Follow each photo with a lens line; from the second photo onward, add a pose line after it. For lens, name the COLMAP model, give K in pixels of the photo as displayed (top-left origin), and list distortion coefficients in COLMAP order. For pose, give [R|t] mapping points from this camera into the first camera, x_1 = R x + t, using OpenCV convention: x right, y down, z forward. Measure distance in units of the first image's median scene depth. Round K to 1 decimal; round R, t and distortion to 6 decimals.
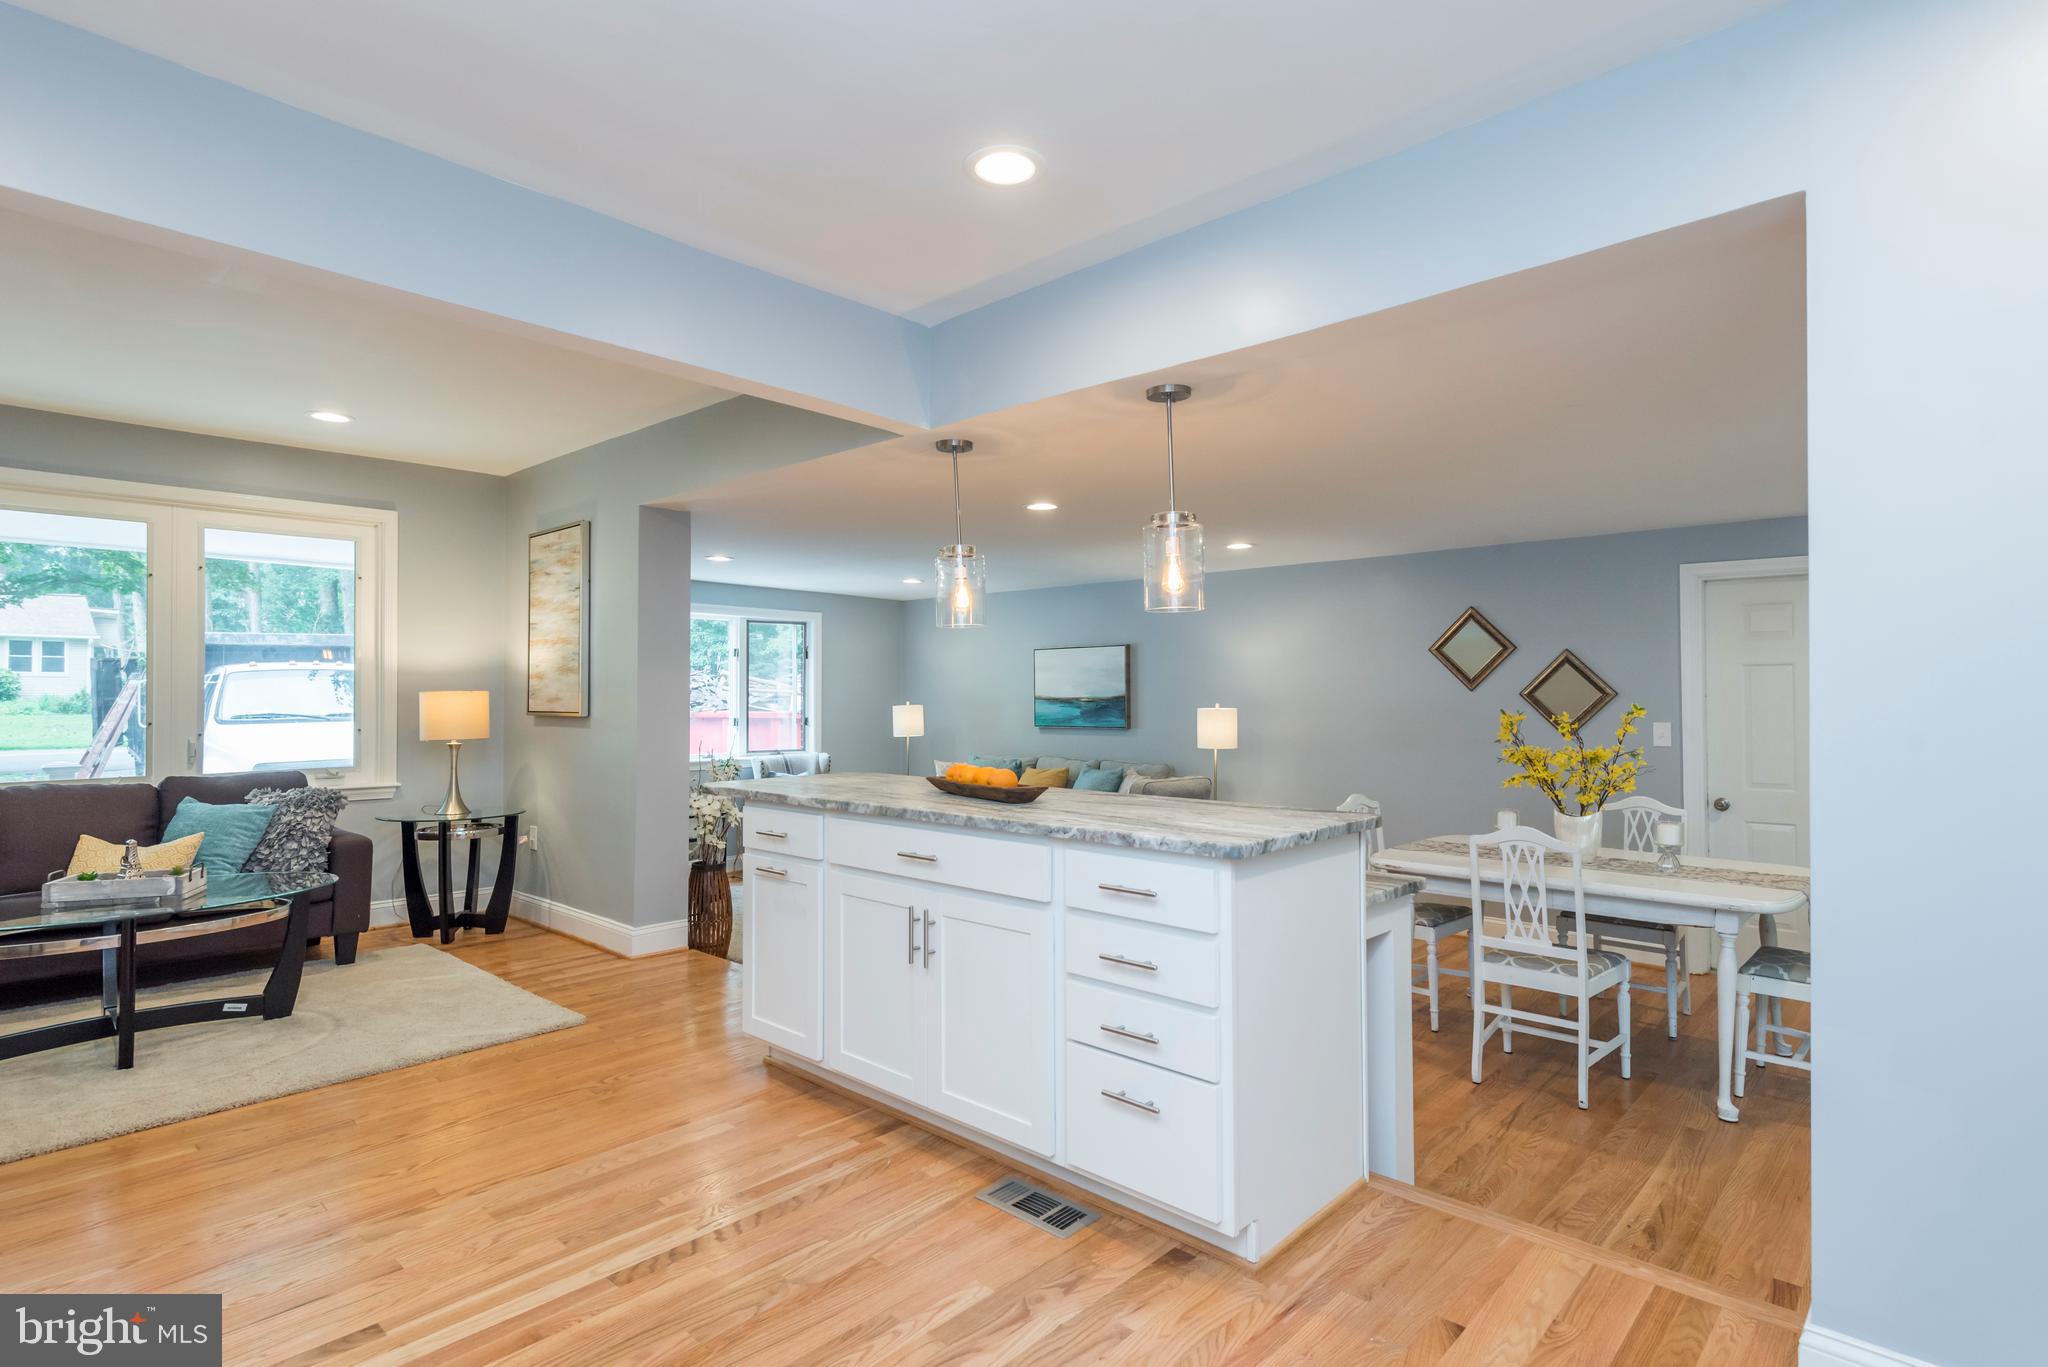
lens RADIAL K [[1033.6, 0, 1029.2], [0, 1033.6, 685.6], [0, 0, 1]] dist [0.014010, -0.000578]
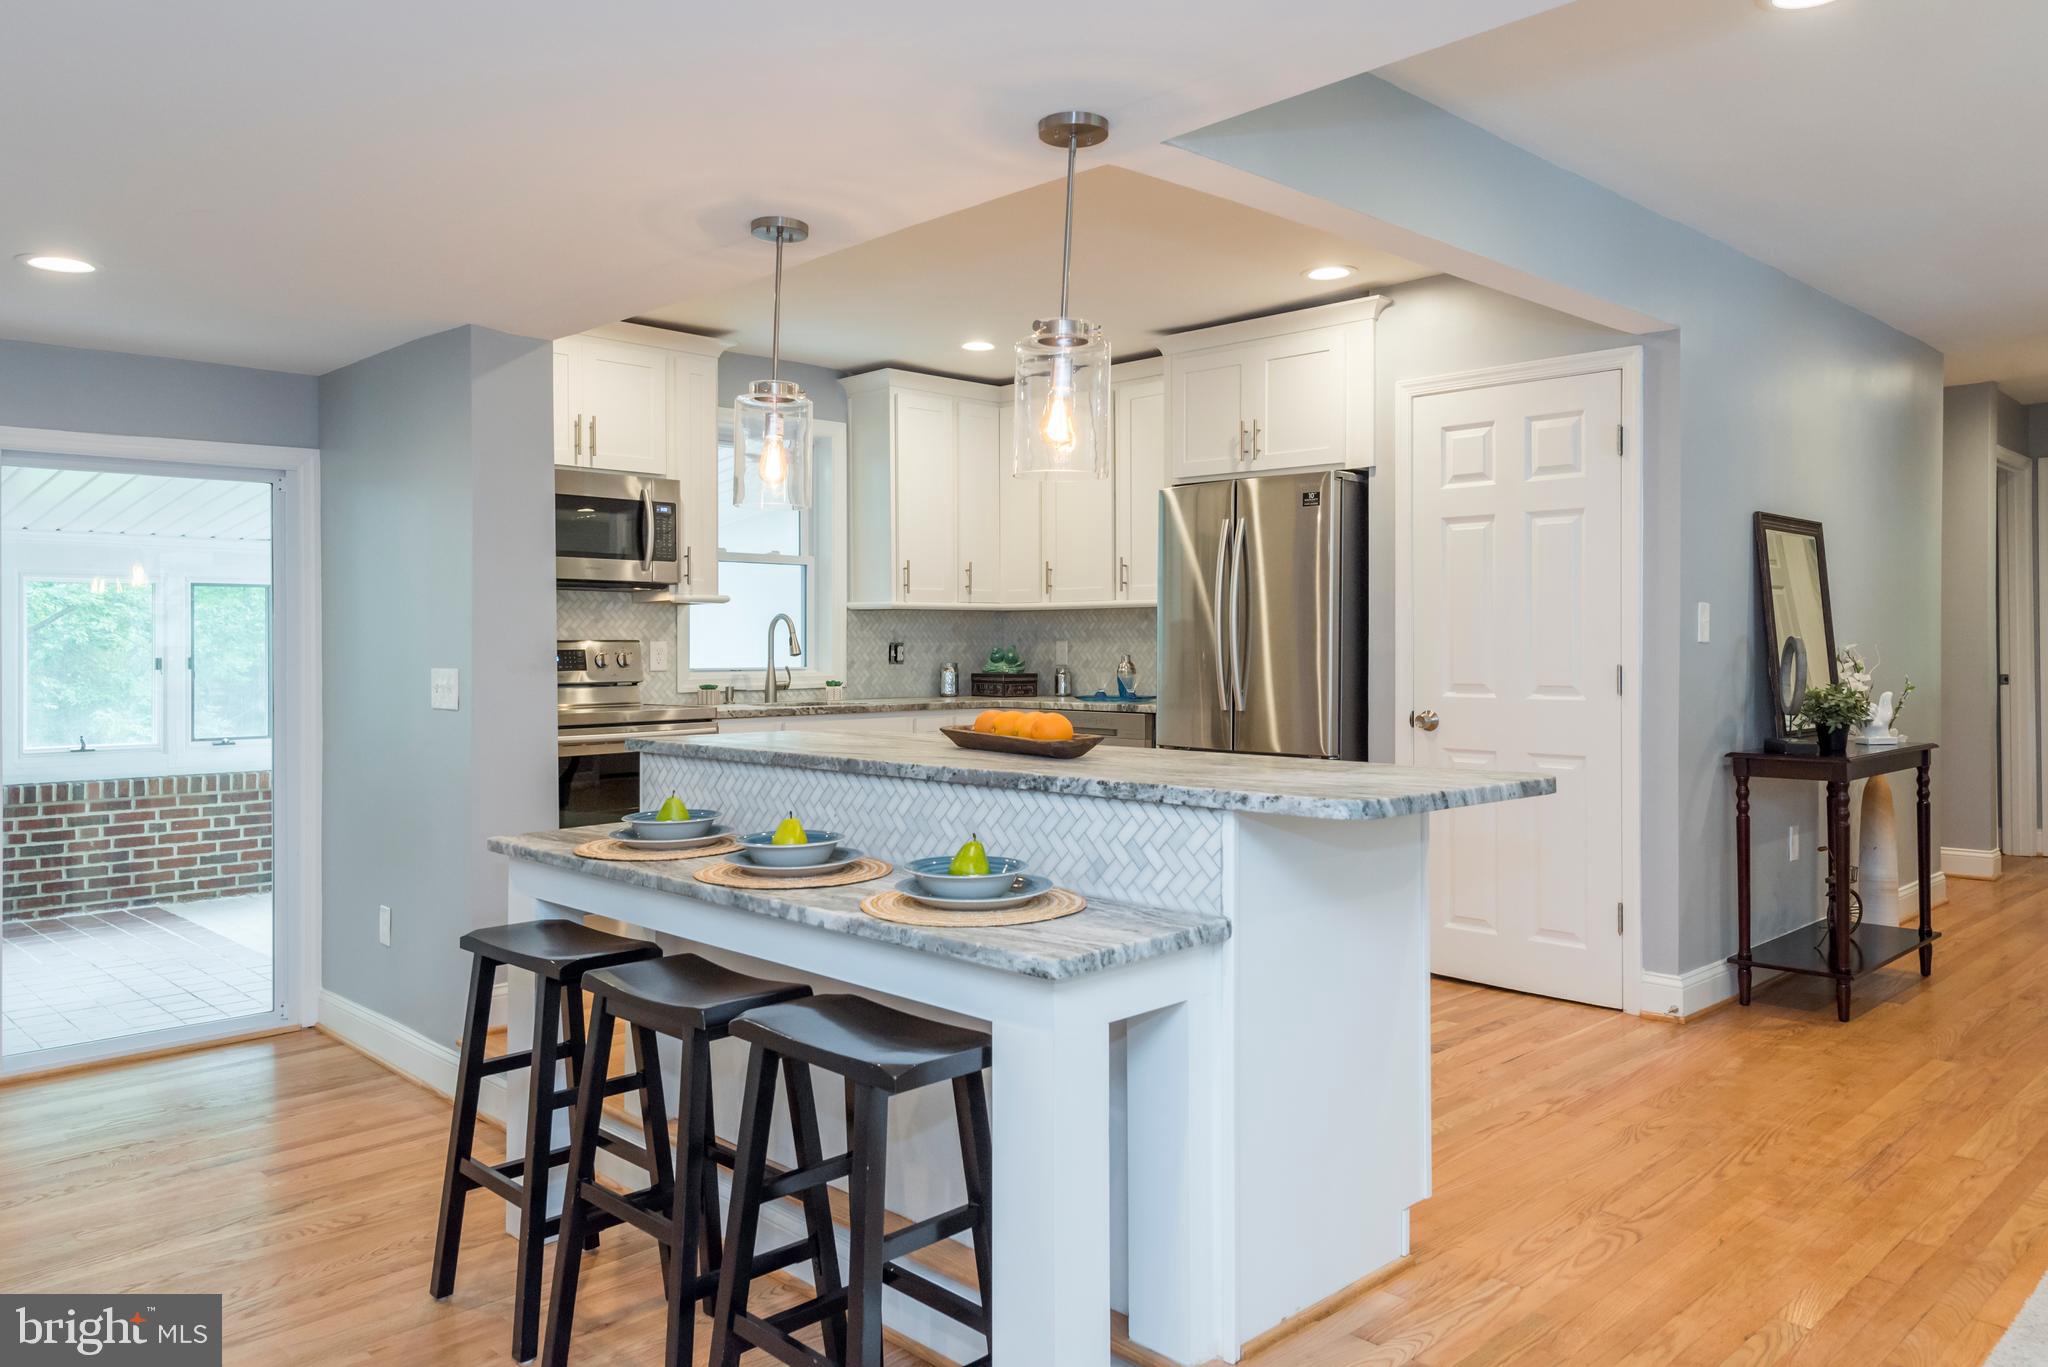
lens RADIAL K [[1432.1, 0, 1001.7], [0, 1432.1, 646.2], [0, 0, 1]] dist [0.021609, -0.005097]
pose [[-0.998684, 0.003276, 0.051175, -0.046759], [0.002794, 0.999951, -0.009490, 0.022545], [-0.051204, -0.009335, -0.998645, 1.109447]]
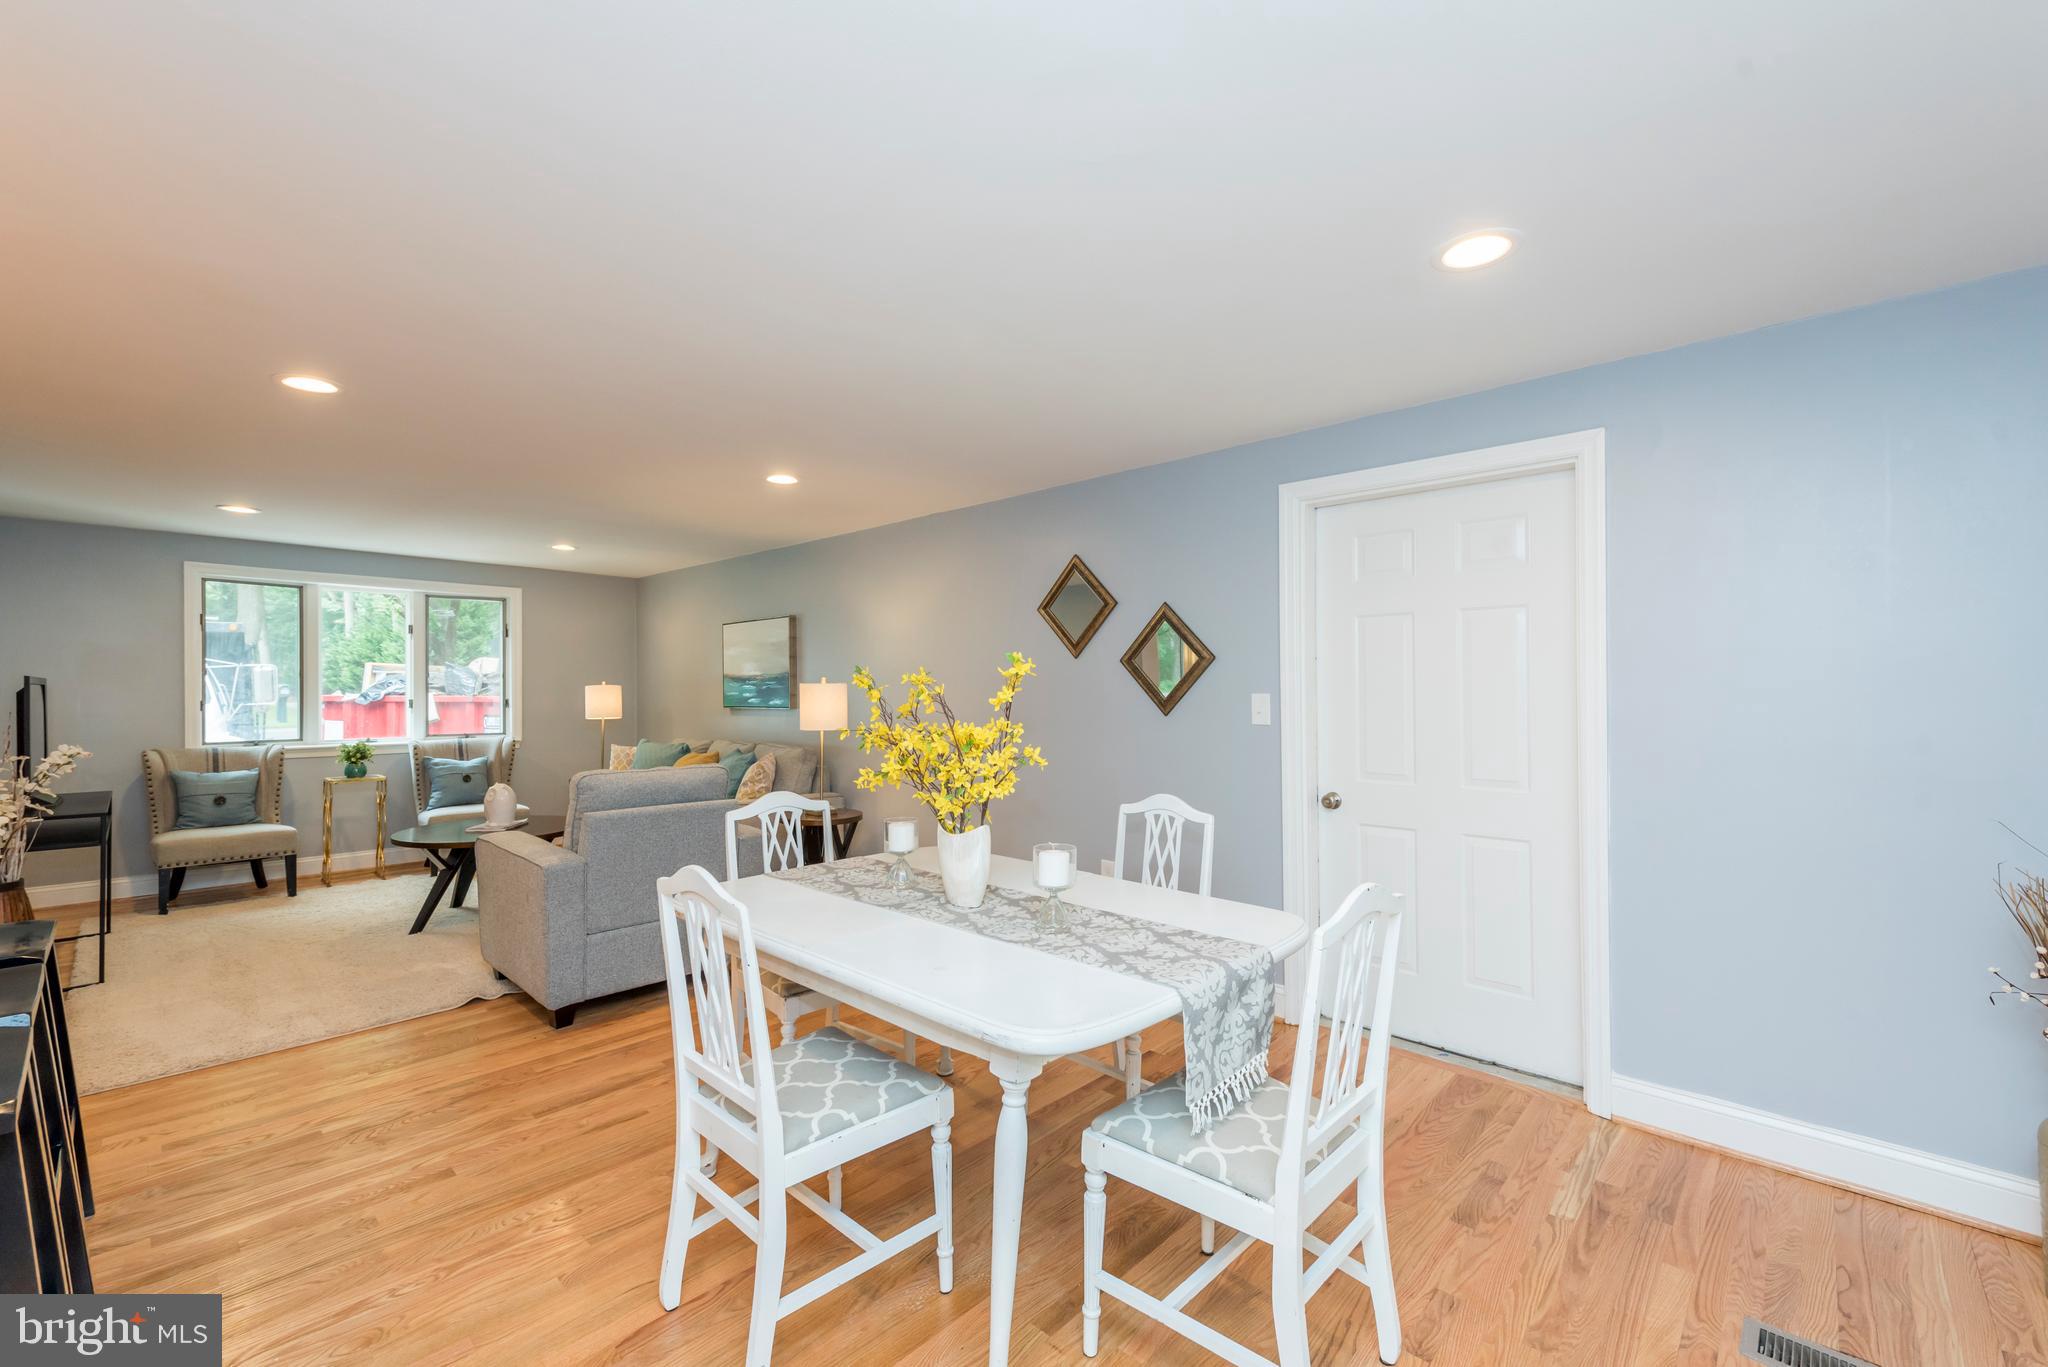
lens RADIAL K [[845.2, 0, 1037.8], [0, 845.2, 687.6], [0, 0, 1]] dist [-0.002884, -0.000519]
pose [[0.999995, -0.003109, 0.000133, 0.438150], [0.003108, 0.999965, 0.007803, 0.025529], [-0.000157, -0.007803, 0.999970, 0.370806]]
